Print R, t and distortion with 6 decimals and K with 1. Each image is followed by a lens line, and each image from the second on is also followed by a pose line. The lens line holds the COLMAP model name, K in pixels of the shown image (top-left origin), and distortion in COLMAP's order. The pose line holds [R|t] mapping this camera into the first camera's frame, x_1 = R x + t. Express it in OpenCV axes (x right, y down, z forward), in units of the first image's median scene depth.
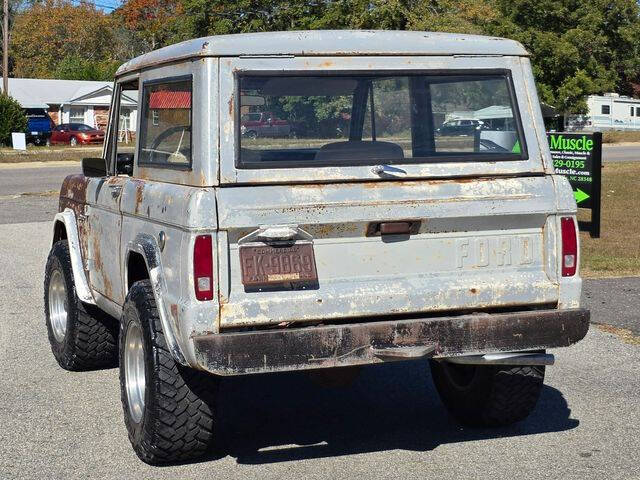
lens RADIAL K [[1319.4, 0, 322.9], [0, 1319.4, 177.0], [0, 0, 1]] dist [0.222719, -0.403535]
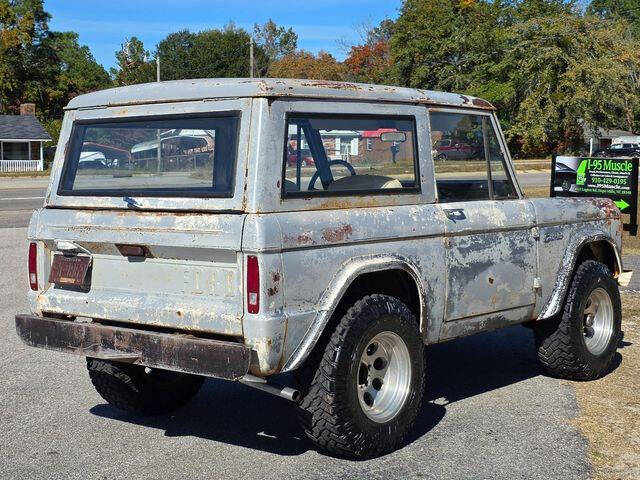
lens RADIAL K [[1062.4, 0, 316.3], [0, 1062.4, 240.6], [0, 0, 1]] dist [0.124245, -0.134397]
pose [[0.493500, 0.075621, -0.866452, 0.954505], [-0.029042, 0.997090, 0.070481, -0.041968], [0.869261, -0.009619, 0.494261, 0.668822]]
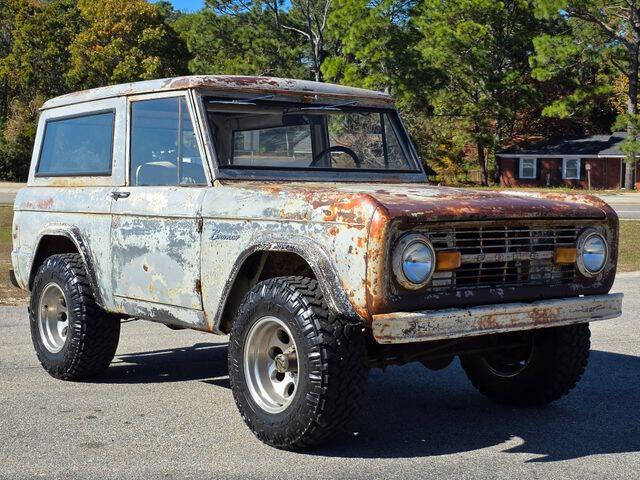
lens RADIAL K [[1062.4, 0, 316.3], [0, 1062.4, 240.6], [0, 0, 1]] dist [0.124245, -0.134397]
pose [[-0.951570, 0.029145, -0.306048, 0.252228], [0.004570, 0.996727, 0.080709, -0.041214], [0.307399, 0.075402, -0.948589, 2.444266]]
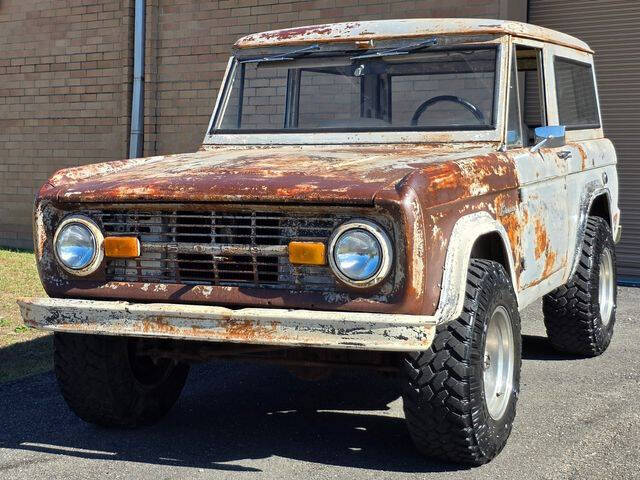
lens RADIAL K [[1119.2, 0, 320.3], [0, 1119.2, 215.7], [0, 0, 1]] dist [0.124515, 0.000139]
pose [[-0.726162, -0.024139, 0.687100, -0.752093], [0.055377, 0.994083, 0.093449, -0.043903], [-0.685290, 0.105908, -0.720528, 2.138849]]
